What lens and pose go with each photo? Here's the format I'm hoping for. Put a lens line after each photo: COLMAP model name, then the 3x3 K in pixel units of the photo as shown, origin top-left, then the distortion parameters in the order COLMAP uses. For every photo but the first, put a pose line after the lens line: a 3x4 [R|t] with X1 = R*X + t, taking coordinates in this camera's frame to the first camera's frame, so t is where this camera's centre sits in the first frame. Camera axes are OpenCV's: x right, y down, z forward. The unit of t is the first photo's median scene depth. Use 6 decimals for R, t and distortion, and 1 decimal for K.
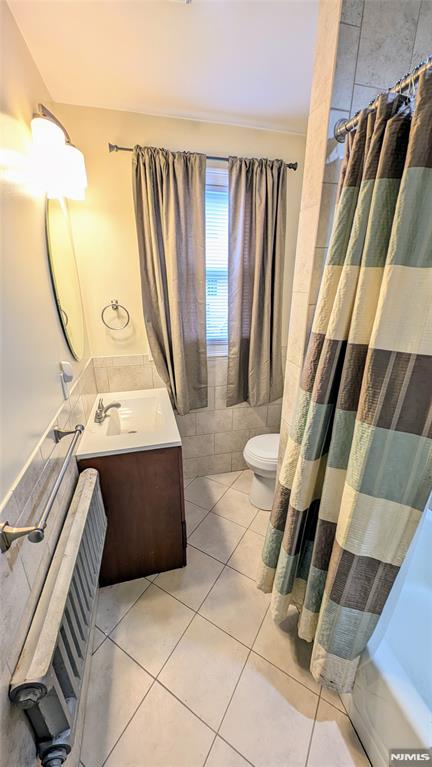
lens RADIAL K [[286.9, 0, 215.5], [0, 286.9, 383.0], [0, 0, 1]] dist [0.009484, 0.000385]
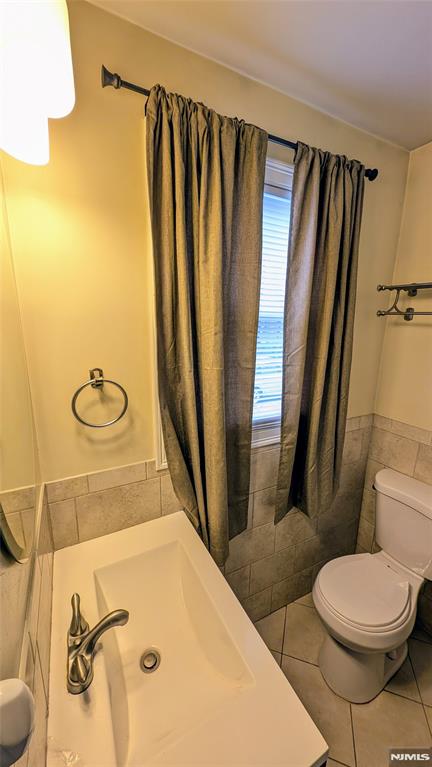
lens RADIAL K [[286.9, 0, 217.8], [0, 286.9, 384.0], [0, 0, 1]] dist [0.009484, 0.000385]
pose [[0.972725, -0.042659, 0.228005, -0.269288], [0.071753, 0.990070, -0.120880, -0.193141], [-0.220585, 0.133943, 0.966127, 0.474642]]
